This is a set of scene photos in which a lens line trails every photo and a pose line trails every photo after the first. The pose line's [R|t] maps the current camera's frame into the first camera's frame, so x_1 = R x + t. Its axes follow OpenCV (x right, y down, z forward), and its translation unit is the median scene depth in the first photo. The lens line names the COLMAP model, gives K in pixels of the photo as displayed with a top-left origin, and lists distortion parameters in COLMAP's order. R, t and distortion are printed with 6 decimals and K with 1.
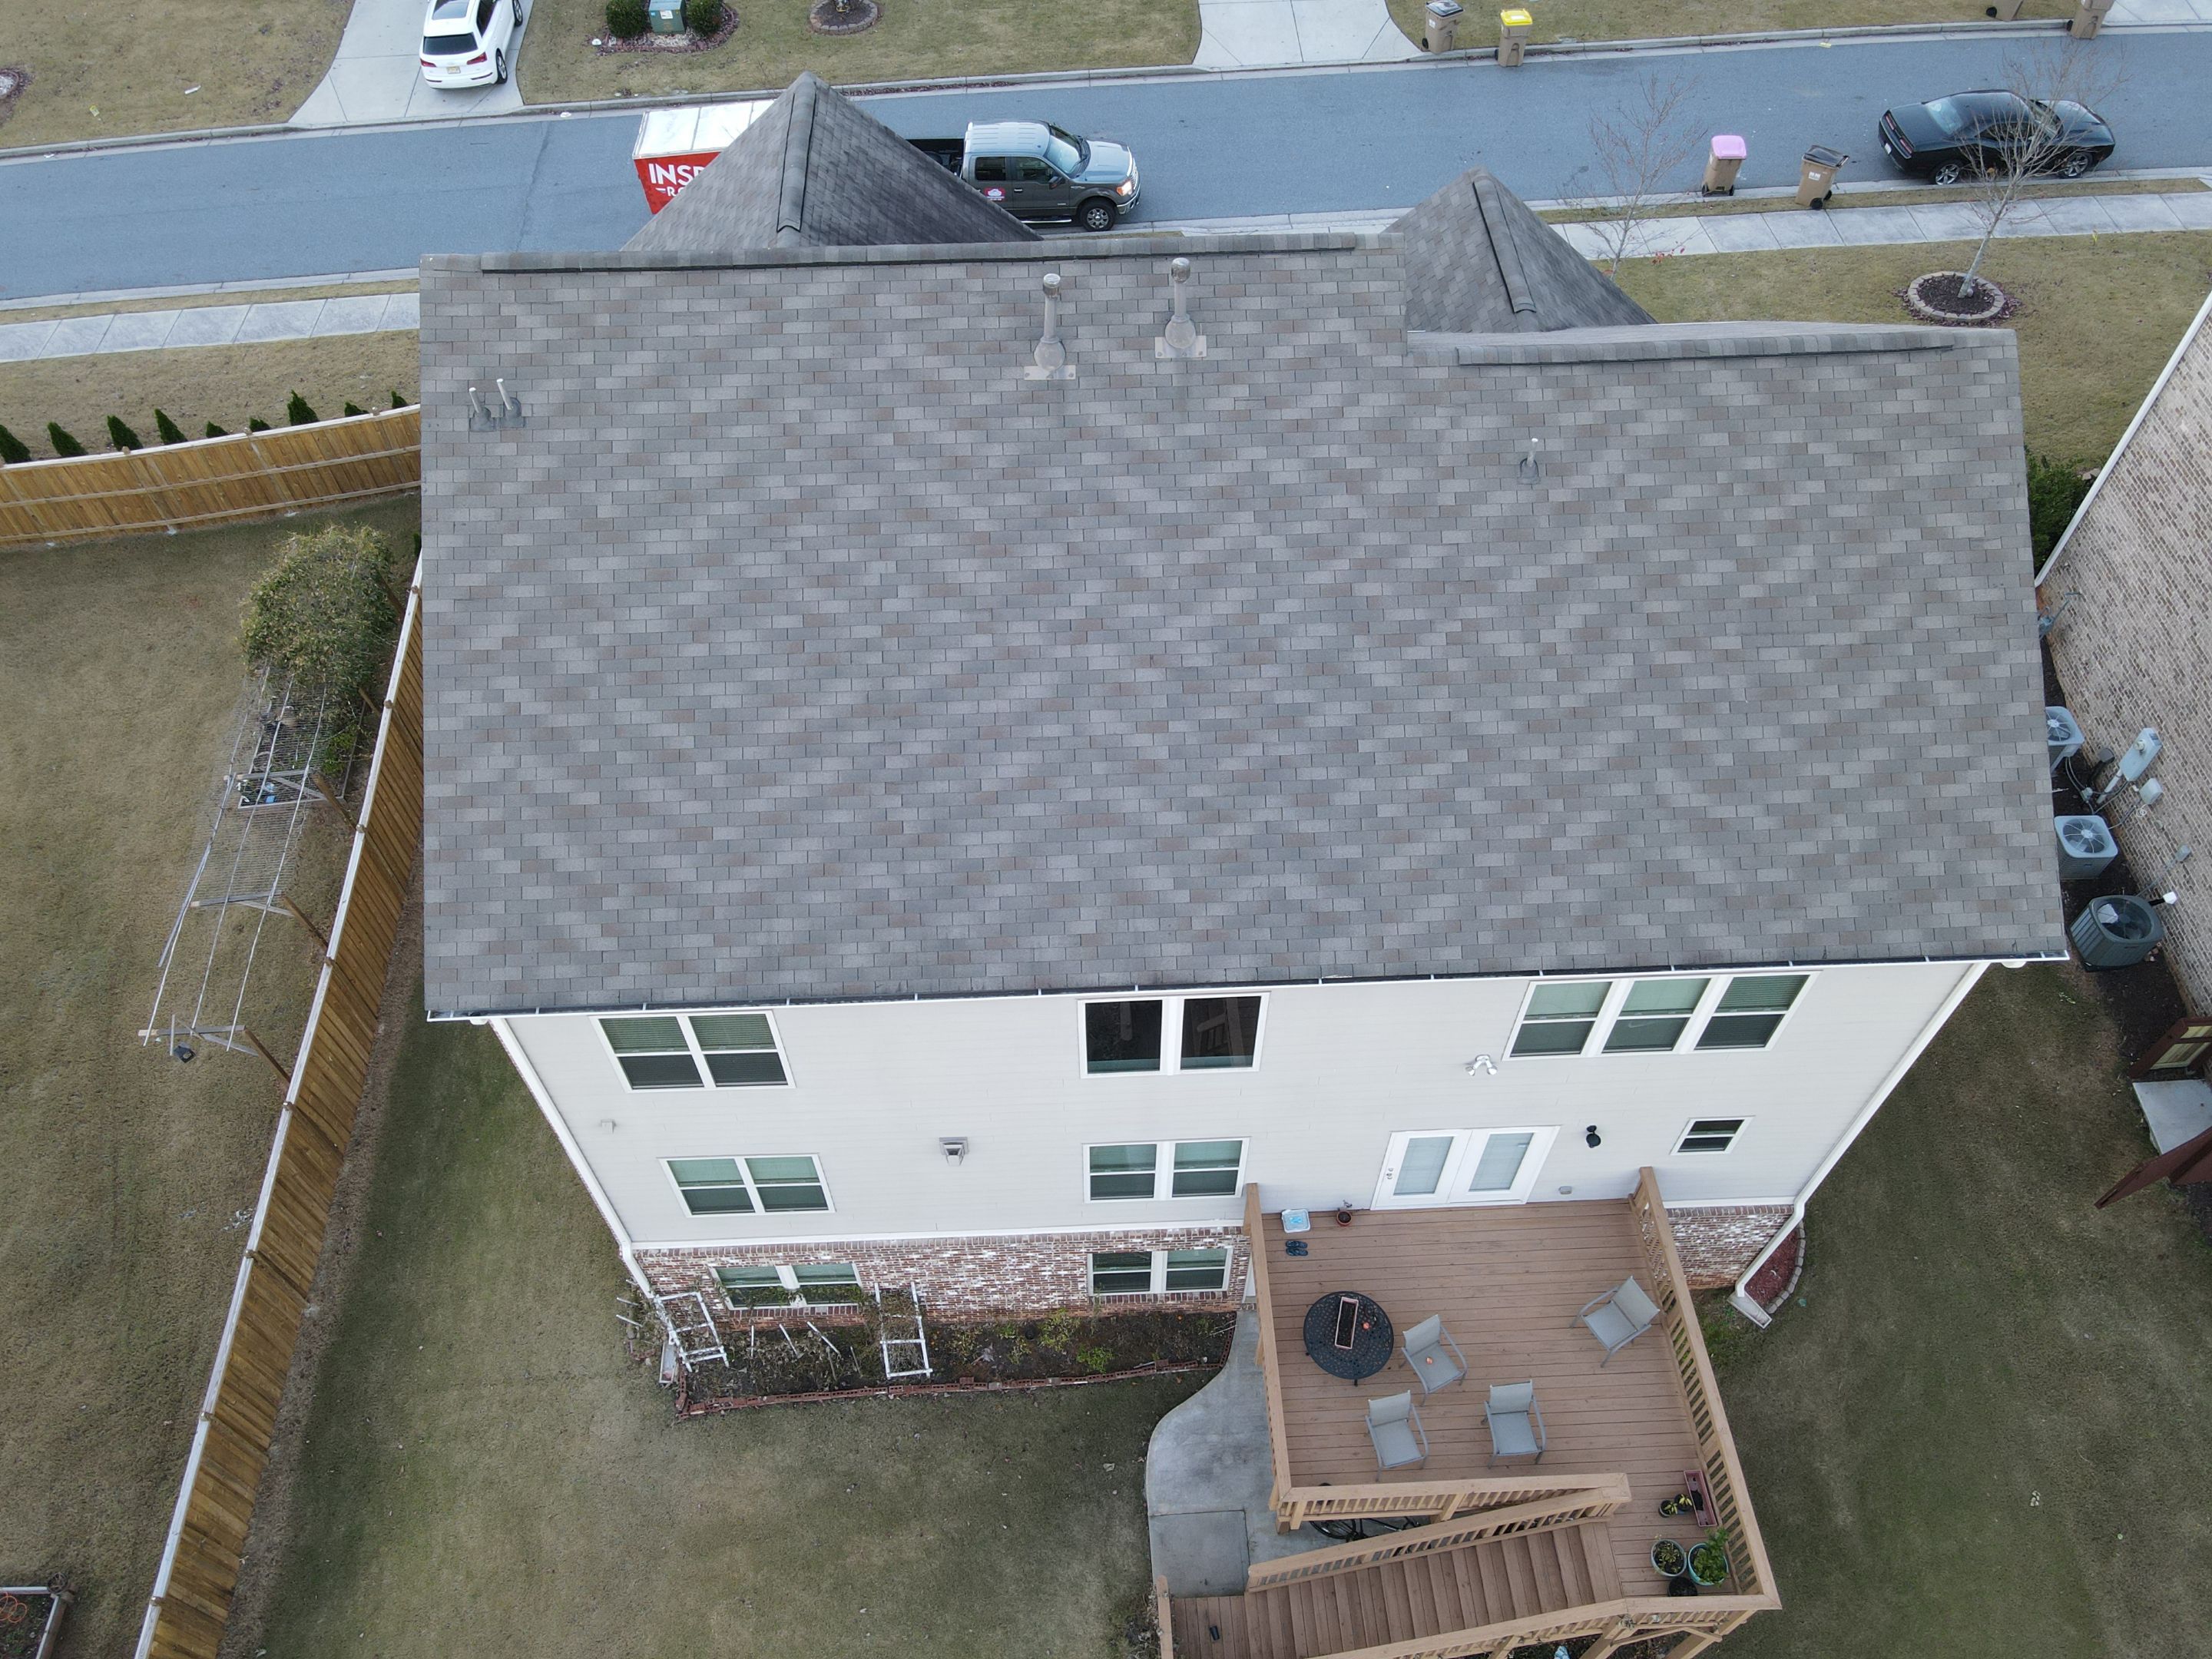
lens RADIAL K [[1626.7, 0, 1106.9], [0, 1626.7, 823.7], [0, 0, 1]] dist [-0.000630, 0.017588]
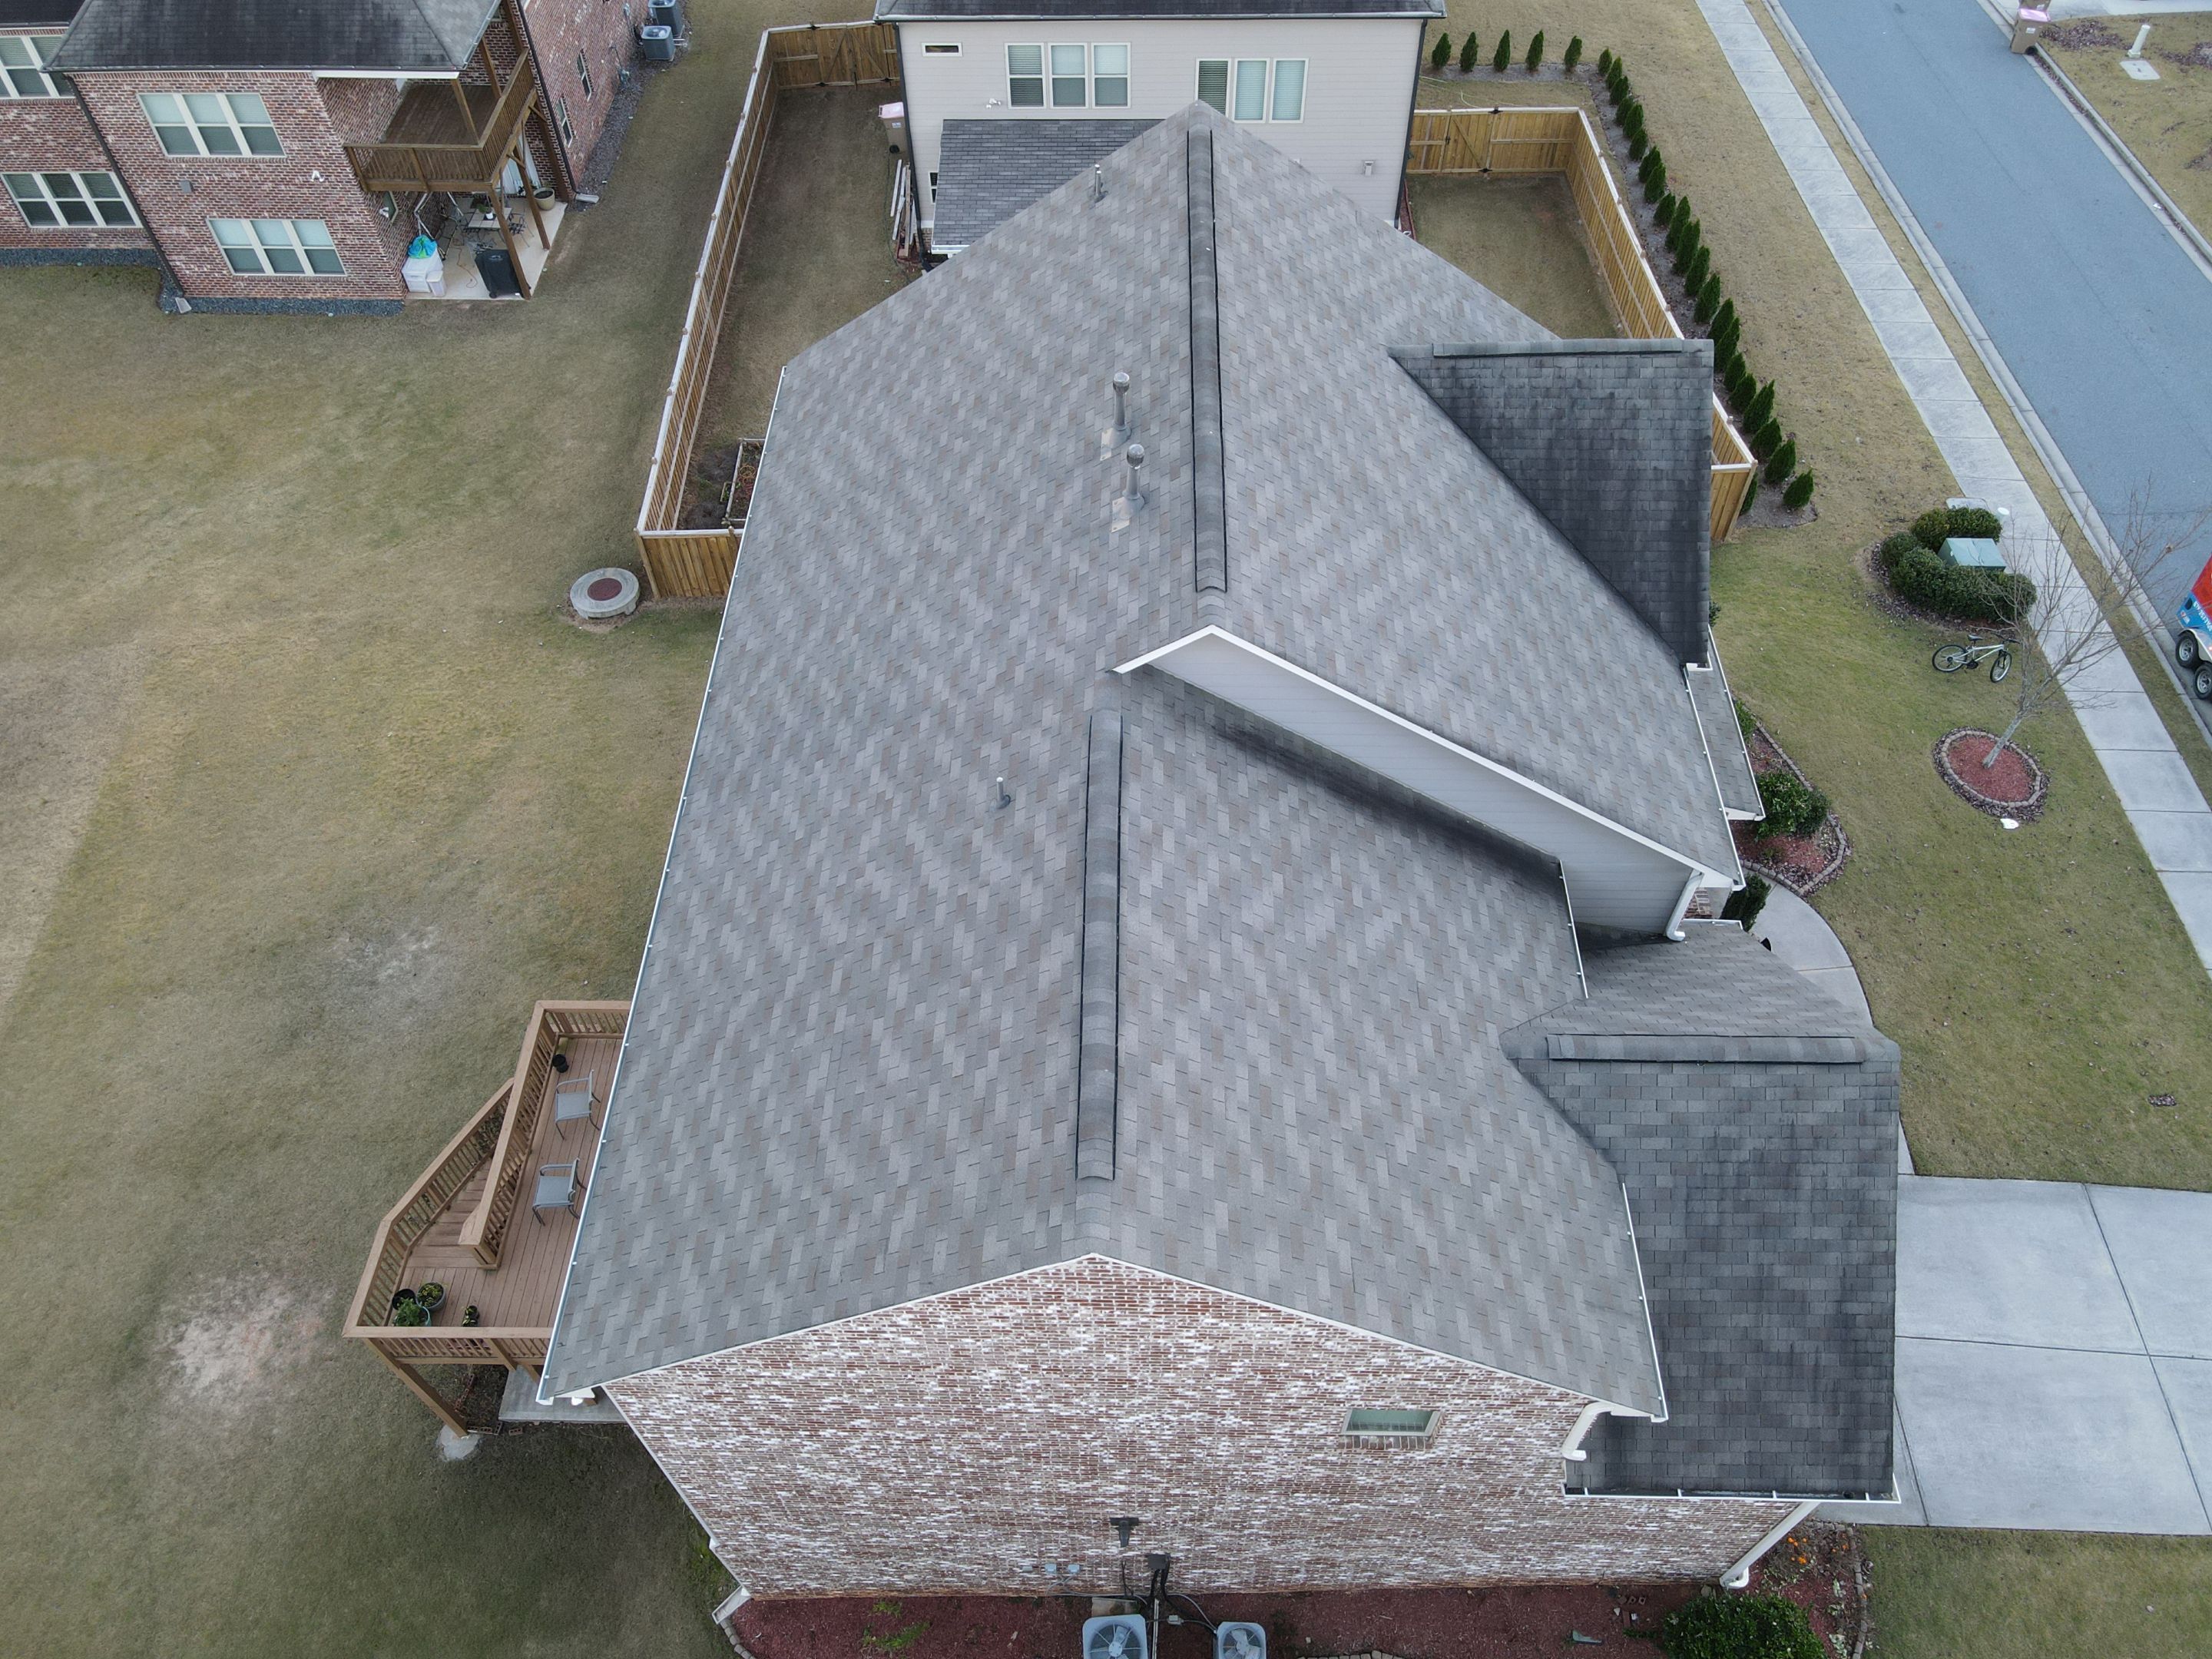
lens RADIAL K [[1626.7, 0, 1102.0], [0, 1626.7, 826.2], [0, 0, 1]] dist [-0.000630, 0.017588]
pose [[-0.057923, 0.789930, -0.610455, 0.869811], [-0.780490, 0.345444, 0.521061, -0.775847], [0.622480, 0.506635, 0.596523, 0.456474]]
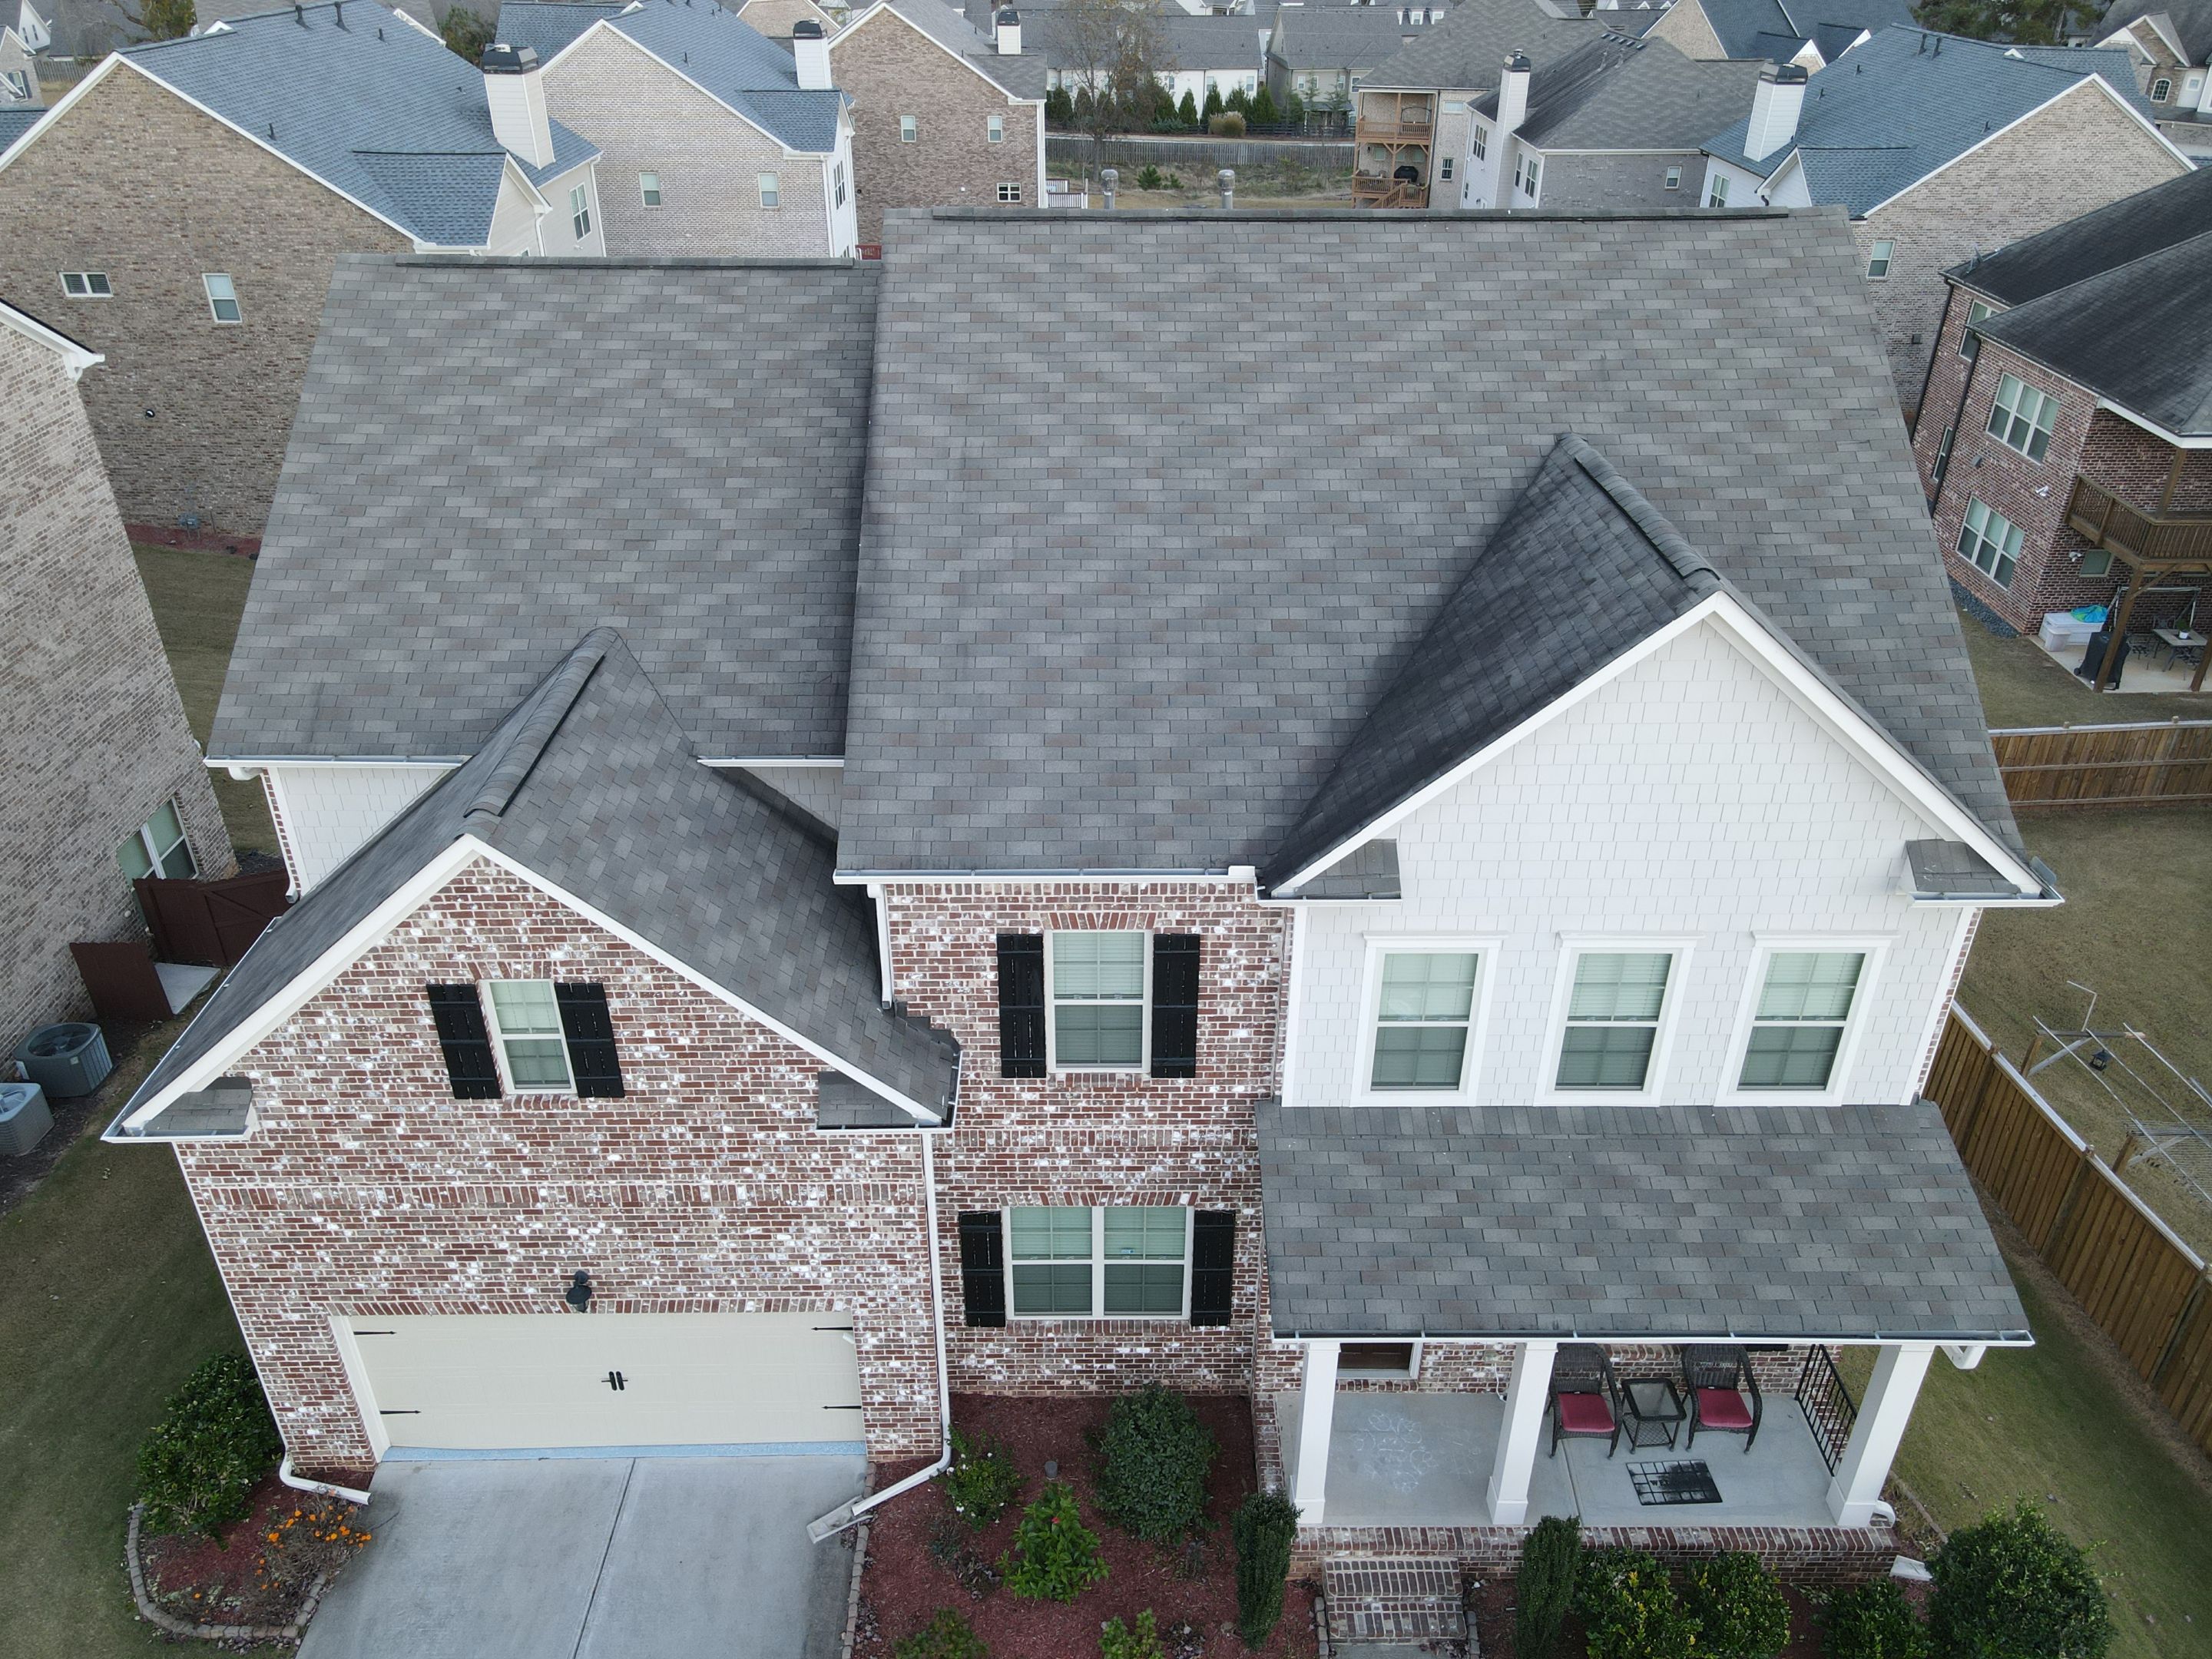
lens RADIAL K [[1626.7, 0, 1103.7], [0, 1626.7, 839.0], [0, 0, 1]] dist [-0.000630, 0.017588]
pose [[-0.999531, -0.010831, 0.028631, 0.044065], [0.027096, 0.122076, 0.992151, -1.309683], [-0.014242, 0.992462, -0.121725, 1.489242]]
